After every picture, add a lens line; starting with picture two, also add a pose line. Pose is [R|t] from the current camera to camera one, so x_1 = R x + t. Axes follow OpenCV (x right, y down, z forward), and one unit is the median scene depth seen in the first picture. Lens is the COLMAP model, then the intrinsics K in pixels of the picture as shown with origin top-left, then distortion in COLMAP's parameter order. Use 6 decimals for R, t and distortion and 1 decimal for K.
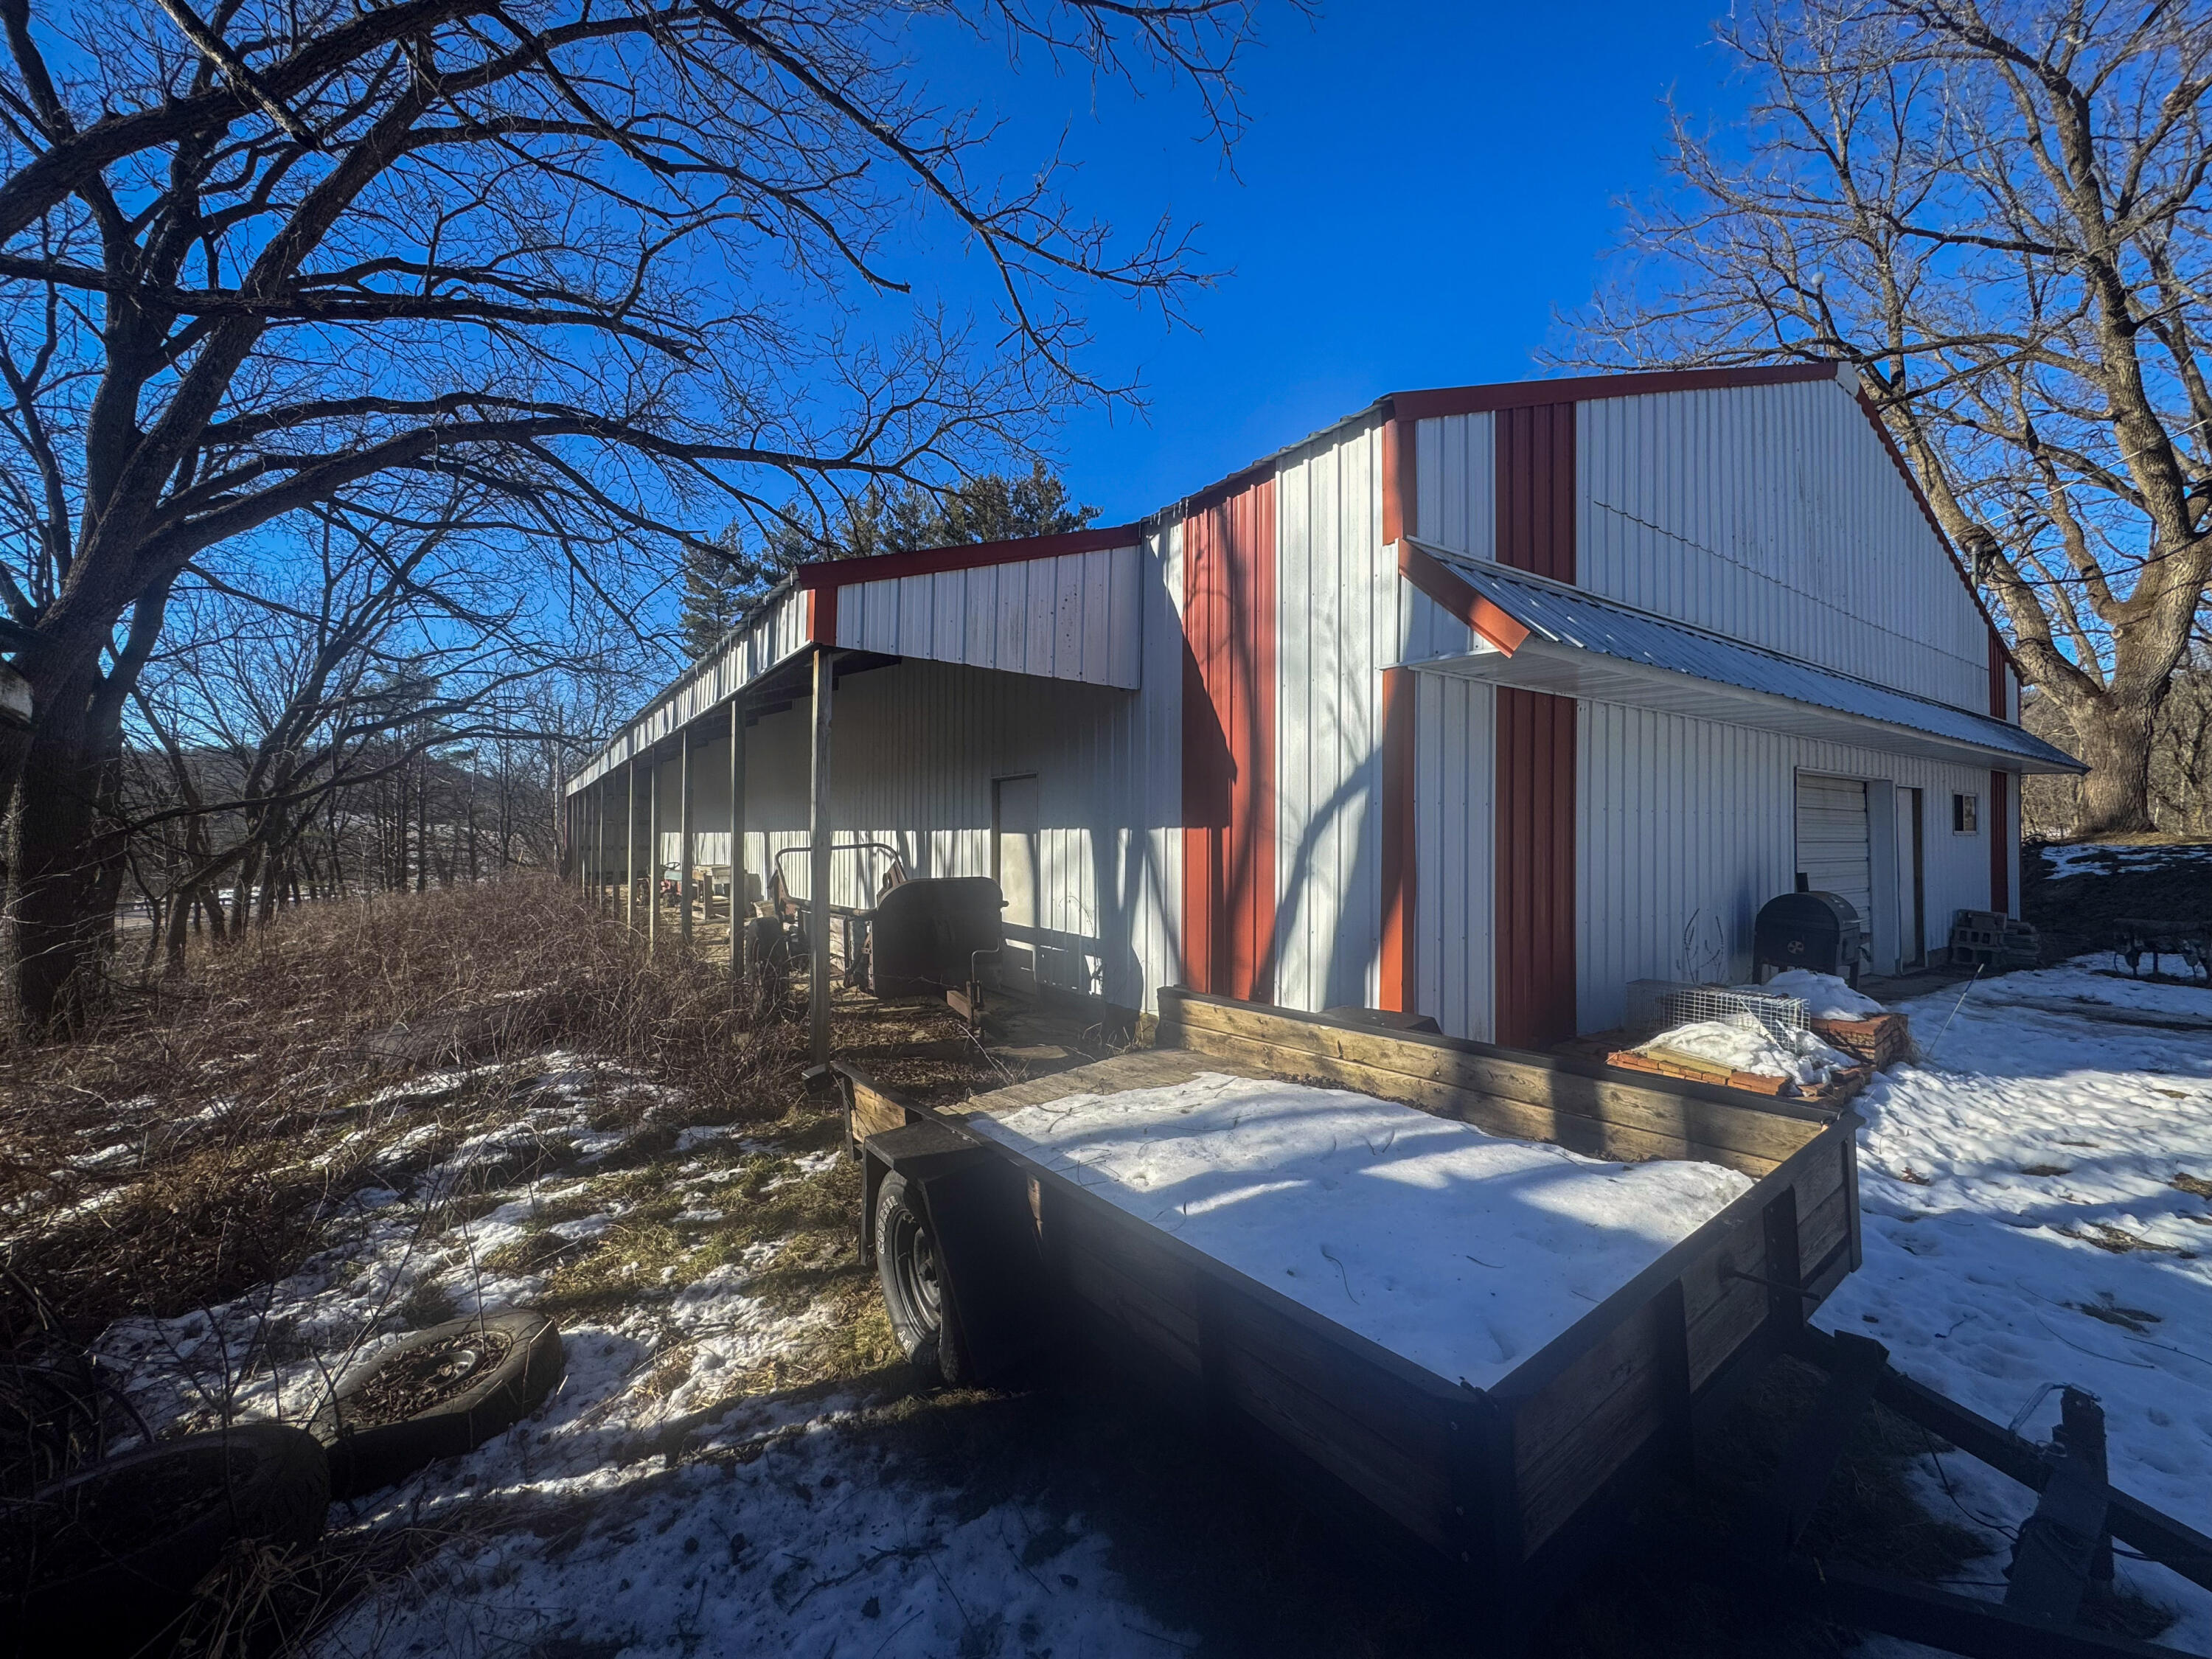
lens RADIAL K [[913.7, 0, 1106.0], [0, 913.7, 829.5], [0, 0, 1]] dist [0.017451, -0.006645]
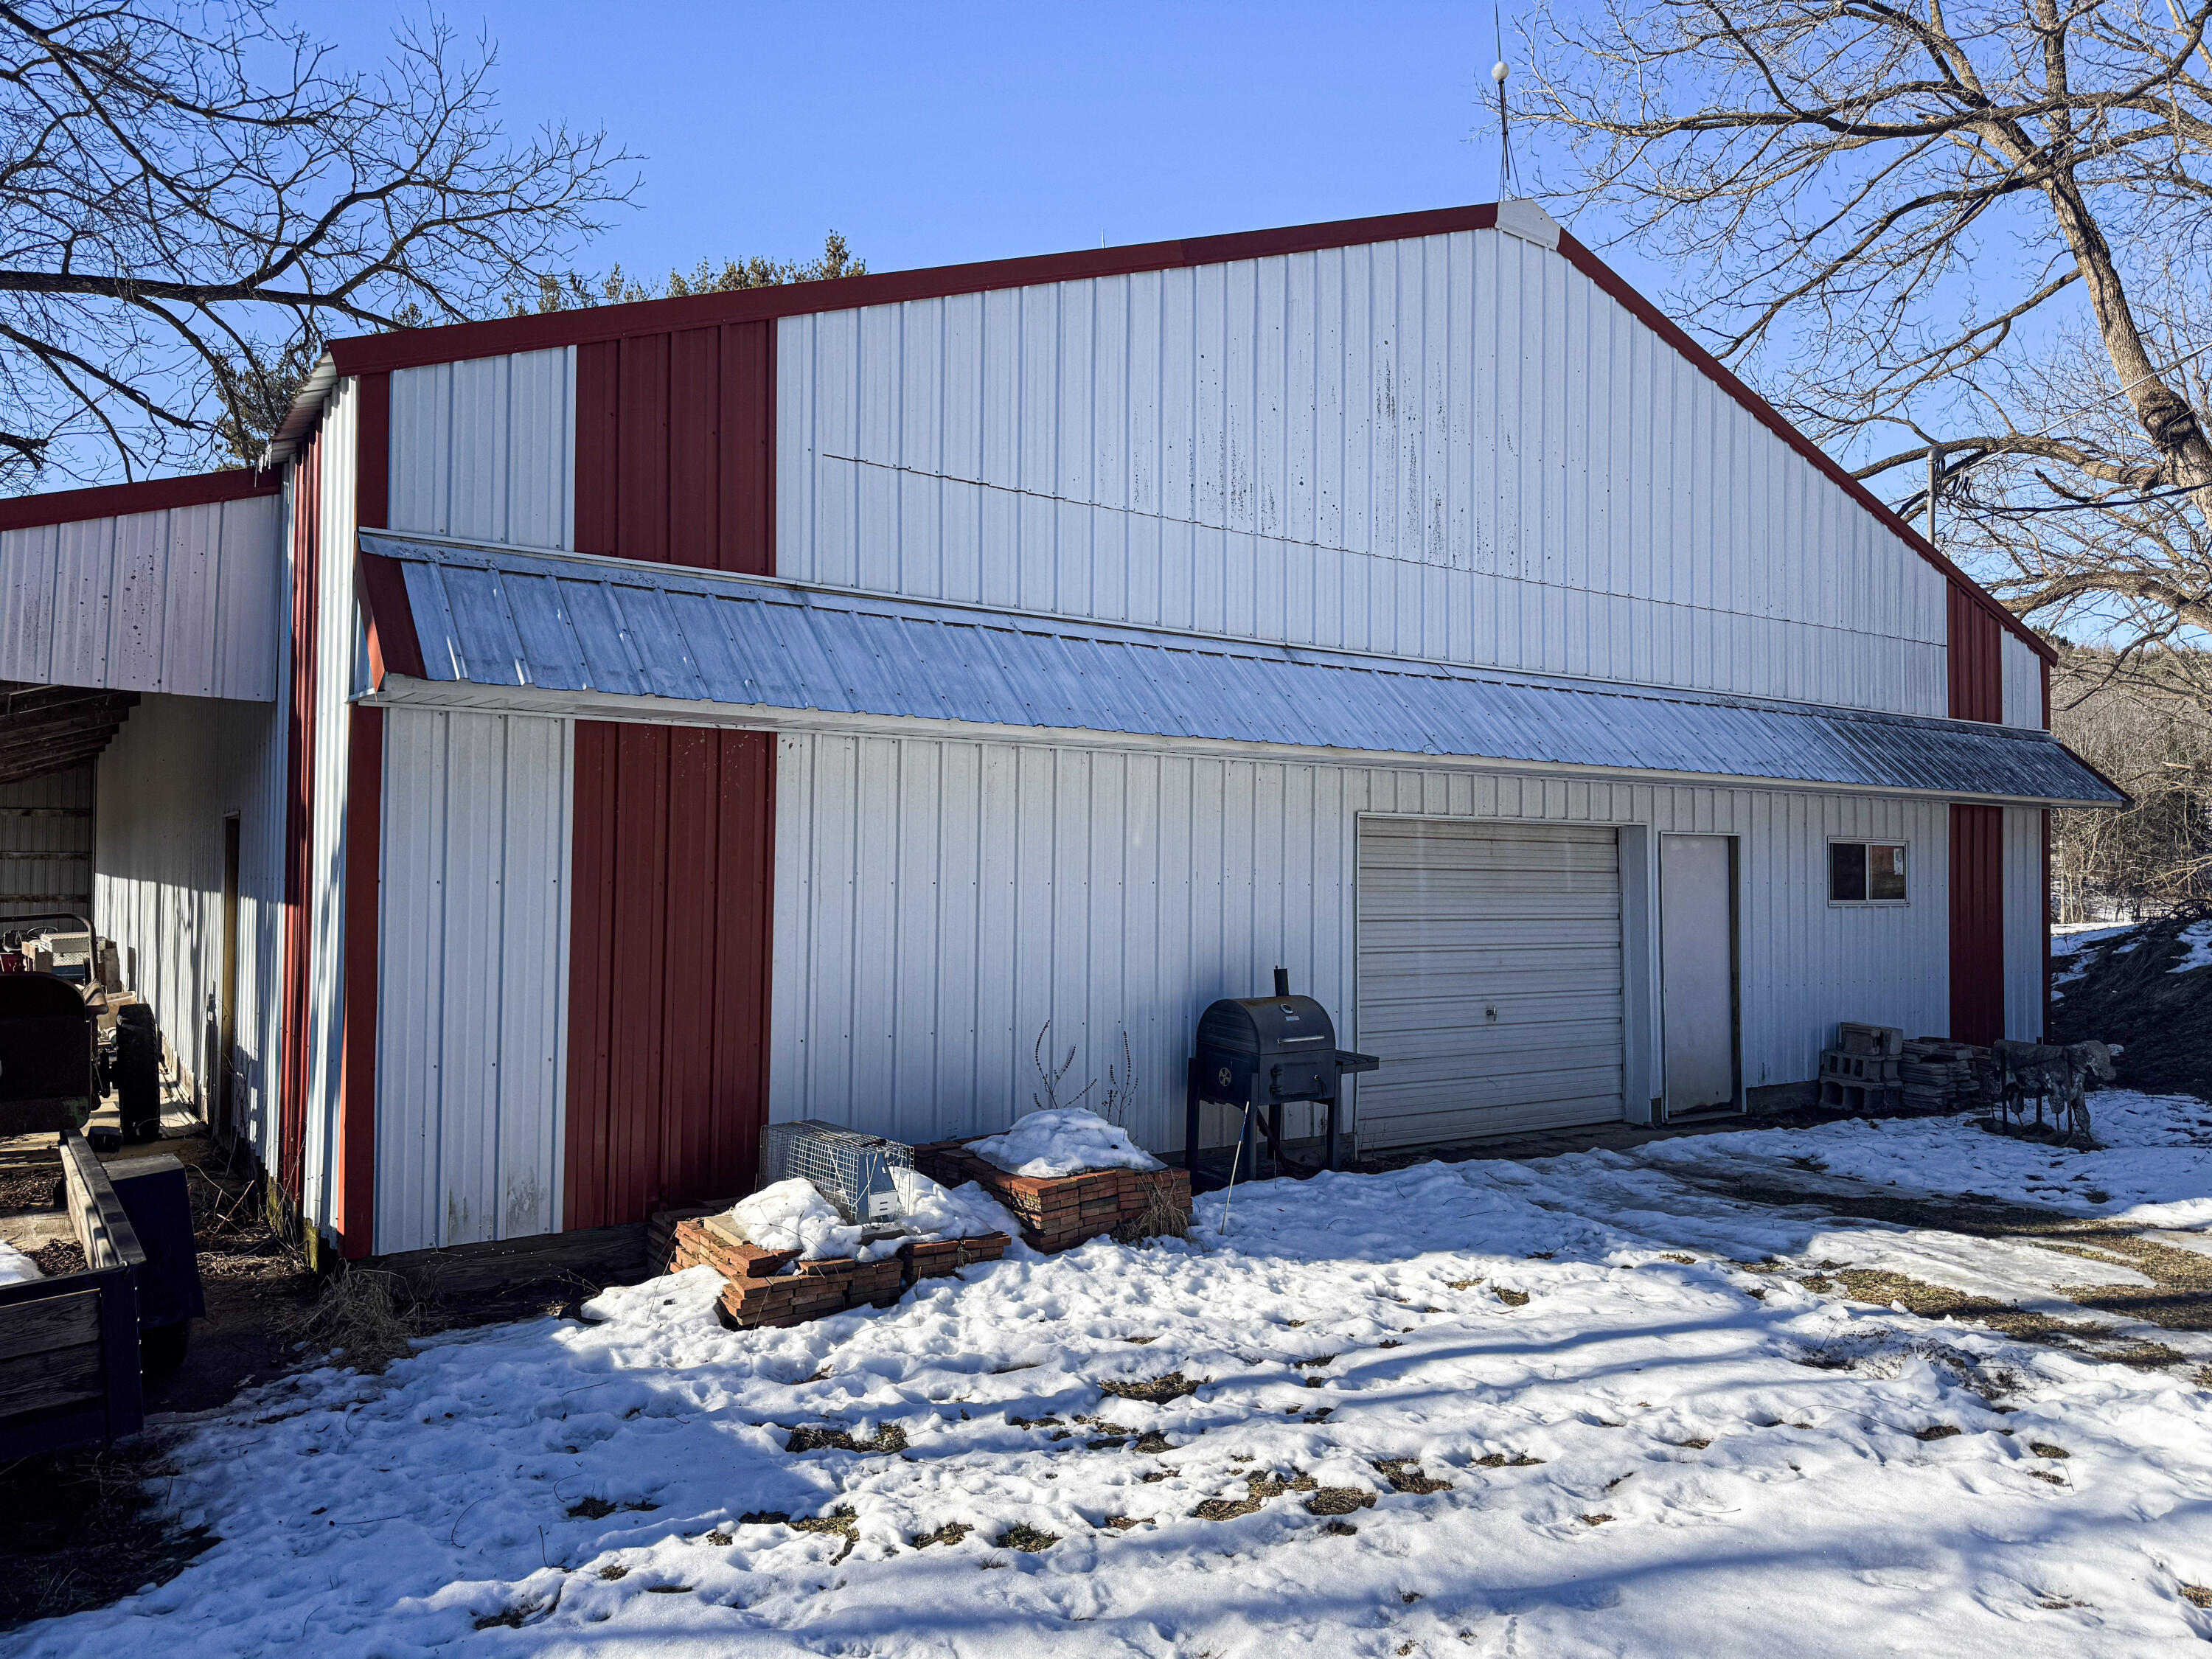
lens RADIAL K [[1647.2, 0, 1106.0], [0, 1647.2, 829.5], [0, 0, 1]] dist [0.009443, 0.004259]
pose [[0.999988, 0.004959, 0.000202, 0.384171], [-0.004954, 0.999768, -0.020983, -0.019935], [-0.000306, 0.020982, 0.999780, -0.139579]]
